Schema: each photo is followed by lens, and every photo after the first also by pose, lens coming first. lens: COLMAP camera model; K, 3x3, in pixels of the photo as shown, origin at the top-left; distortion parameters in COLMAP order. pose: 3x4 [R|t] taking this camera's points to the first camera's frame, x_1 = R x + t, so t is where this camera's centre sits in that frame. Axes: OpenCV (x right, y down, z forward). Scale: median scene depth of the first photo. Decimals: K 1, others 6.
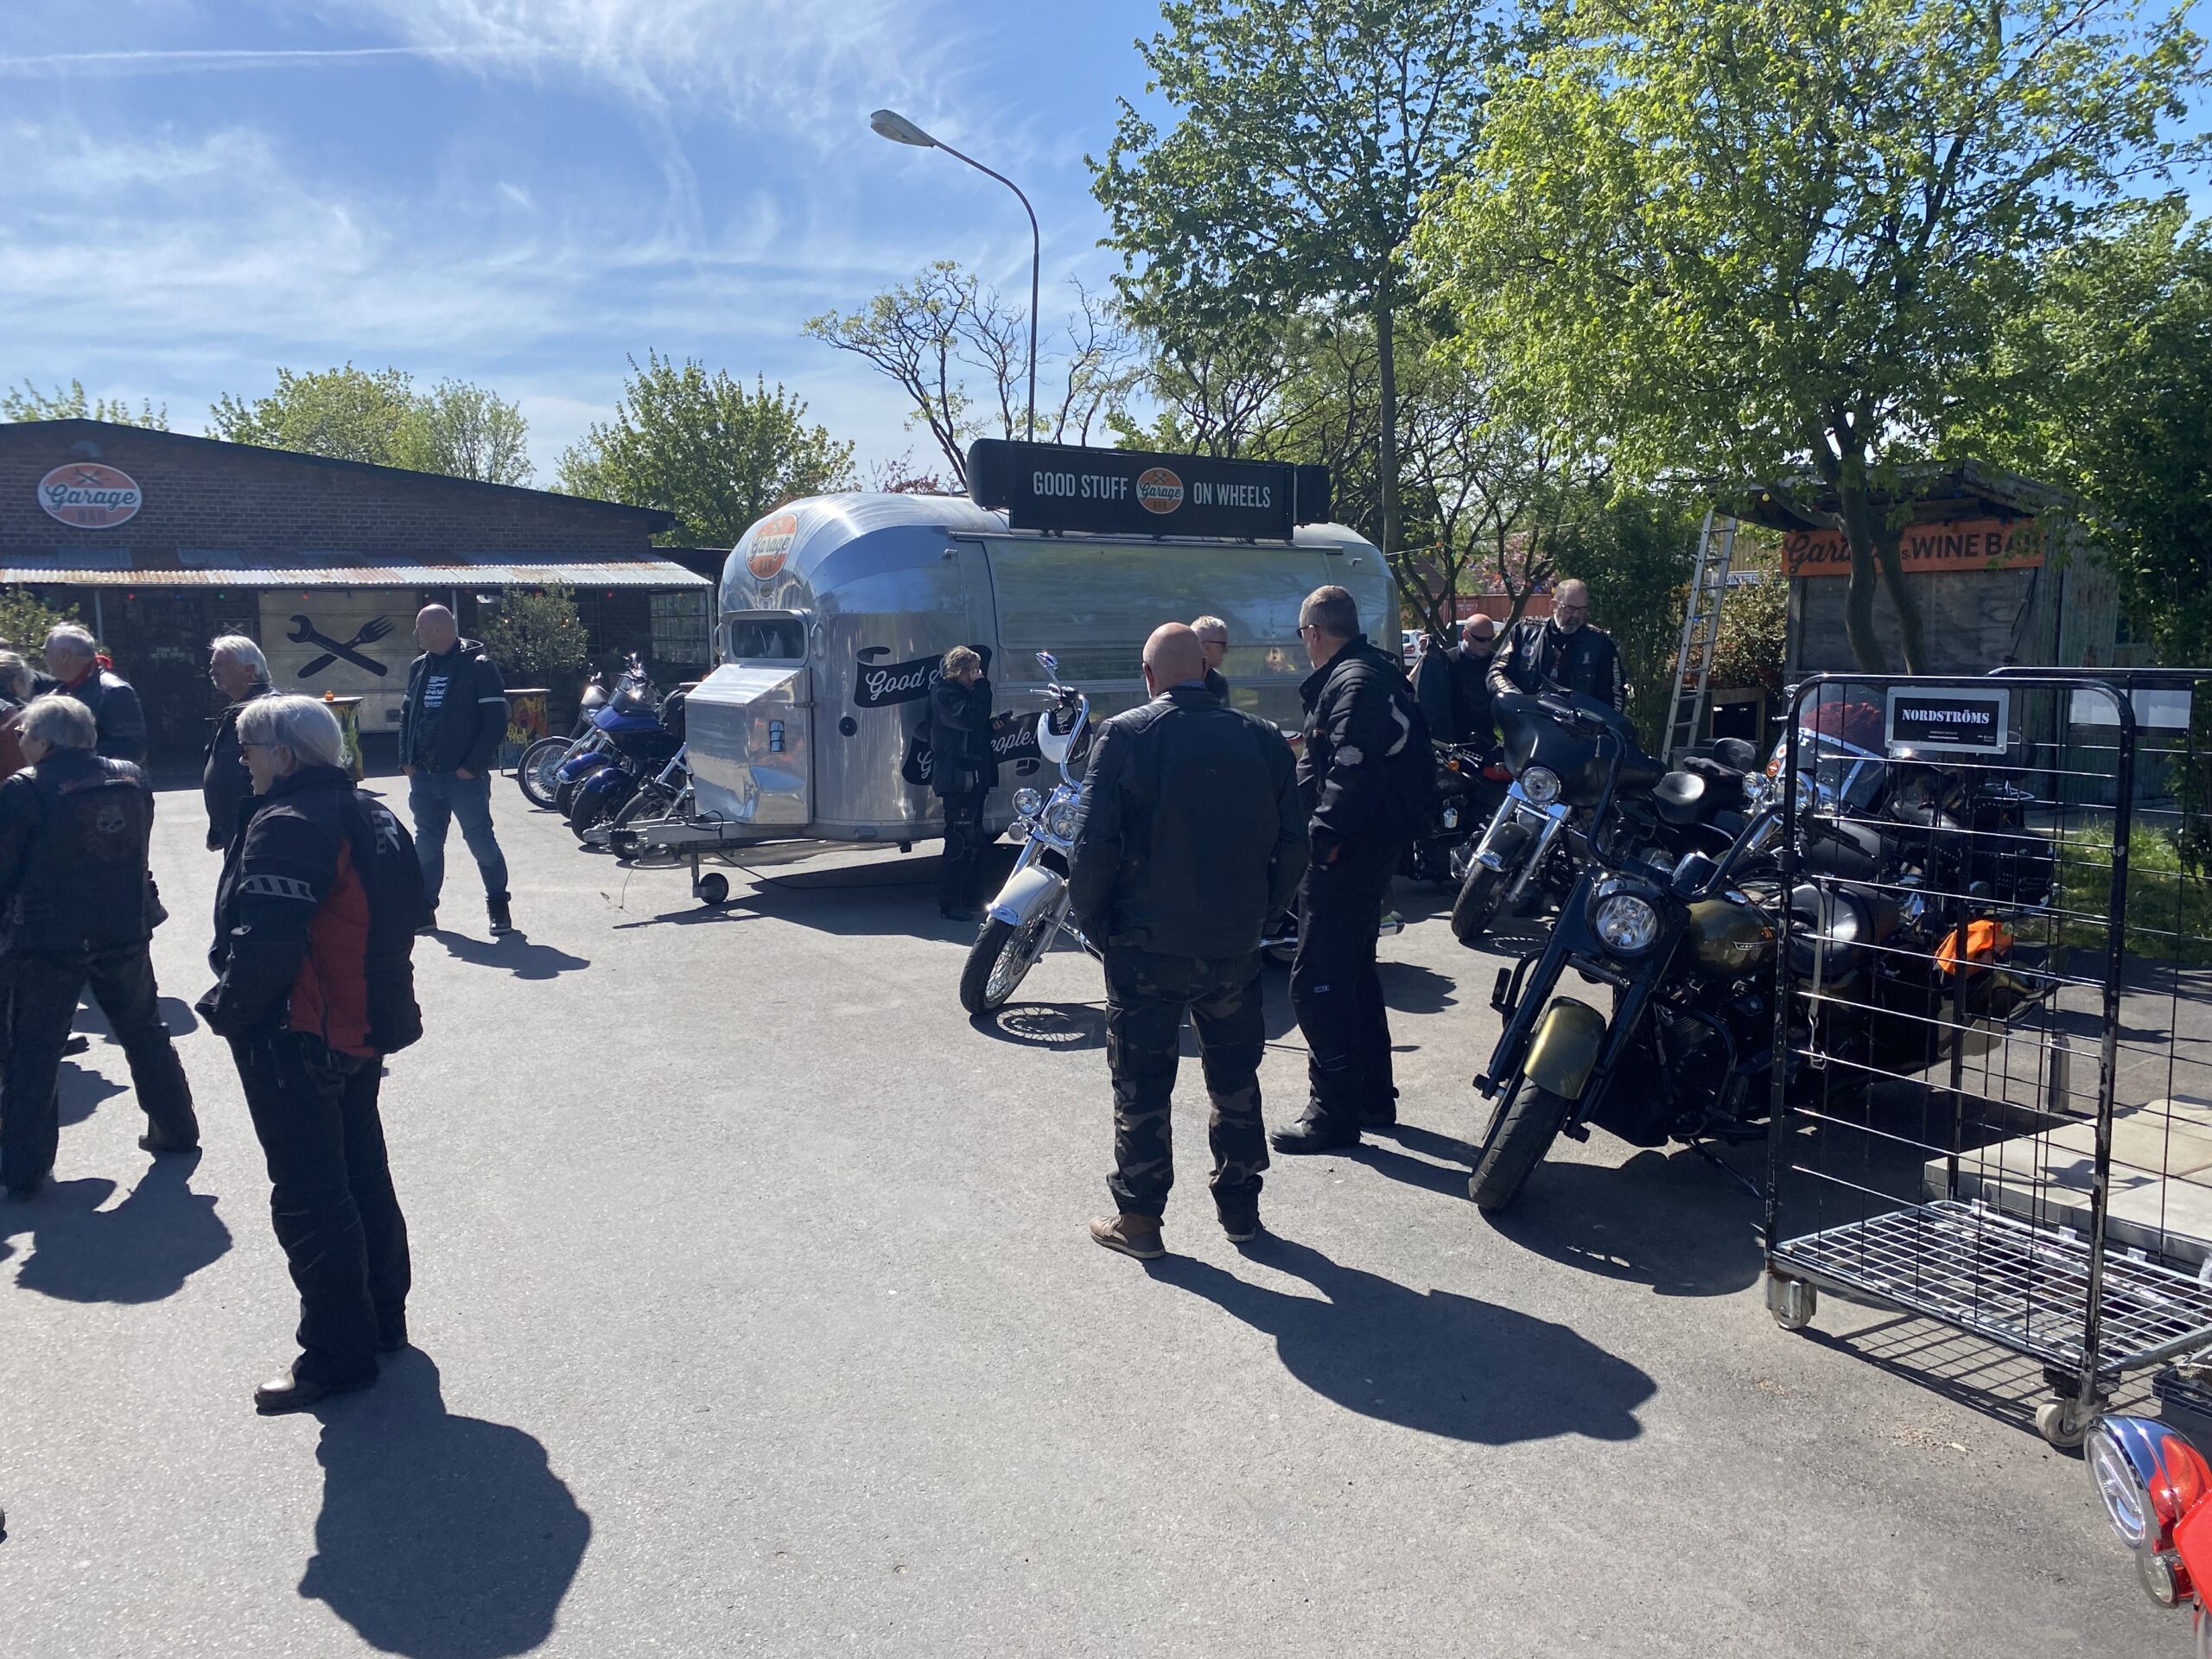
lens RADIAL K [[1684.1, 0, 1104.4], [0, 1684.1, 830.0], [0, 0, 1]] dist [0.010814, -0.019578]
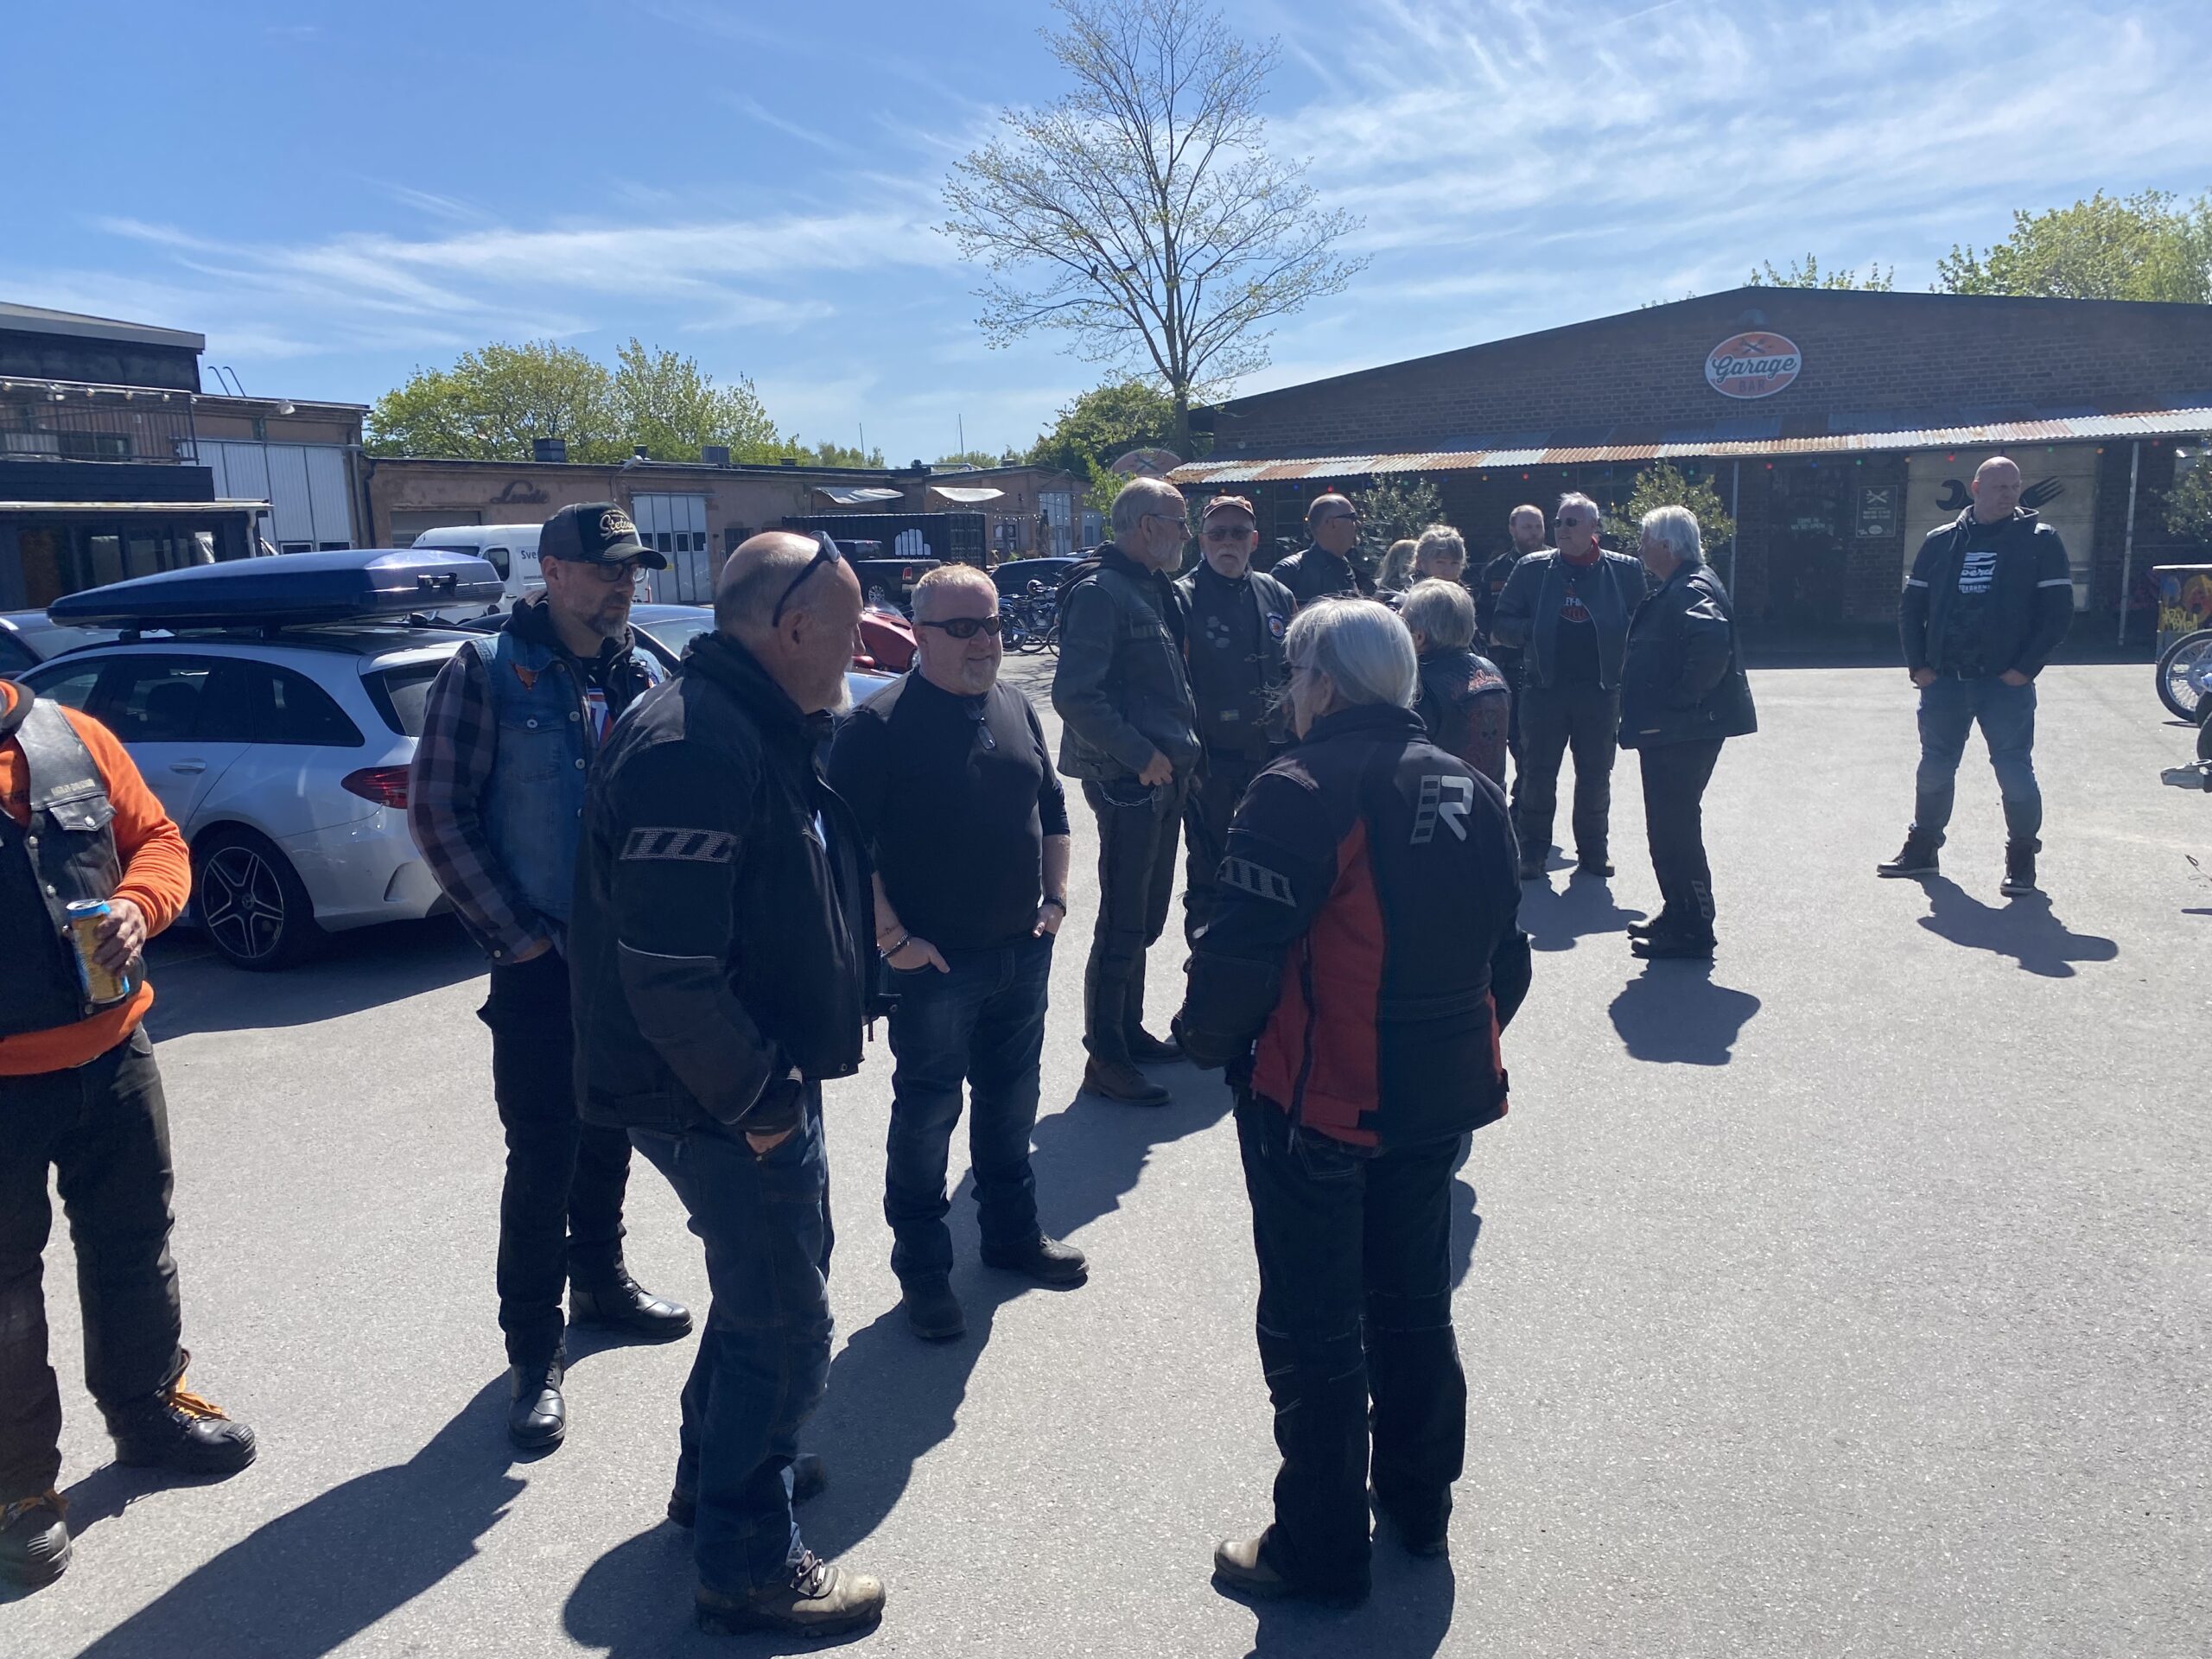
lens RADIAL K [[1684.1, 0, 1105.4], [0, 1684.1, 806.9], [0, 0, 1]] dist [0.010814, -0.019578]
pose [[0.580130, 0.117467, -0.806009, 0.004919], [-0.066523, 0.993074, 0.096849, -0.011394], [0.811803, -0.002566, 0.583926, 0.109955]]
